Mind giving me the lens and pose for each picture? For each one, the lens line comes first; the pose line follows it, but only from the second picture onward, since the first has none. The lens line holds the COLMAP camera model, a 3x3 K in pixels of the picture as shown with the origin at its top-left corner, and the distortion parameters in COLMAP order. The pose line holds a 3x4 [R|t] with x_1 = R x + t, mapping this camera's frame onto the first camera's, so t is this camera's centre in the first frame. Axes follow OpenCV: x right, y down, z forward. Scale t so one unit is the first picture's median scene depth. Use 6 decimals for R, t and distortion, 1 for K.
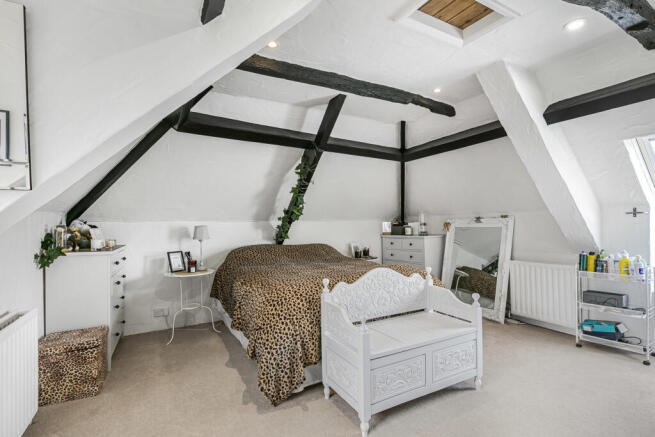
lens RADIAL K [[313.6, 0, 321.0], [0, 313.6, 218.3], [0, 0, 1]] dist [-0.004988, -0.000335]
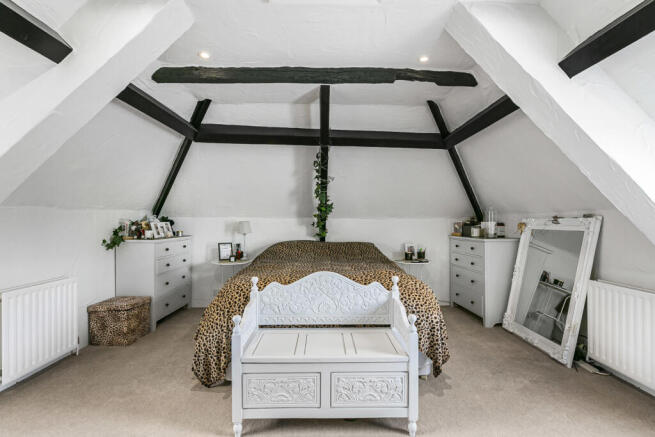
lens RADIAL K [[313.6, 0, 327.1], [0, 313.6, 221.1], [0, 0, 1]] dist [-0.004988, -0.000335]
pose [[0.889108, 0.017315, -0.457370, 0.423540], [-0.006243, 0.999650, 0.025709, -0.009073], [0.457655, -0.020003, 0.888905, 0.132333]]
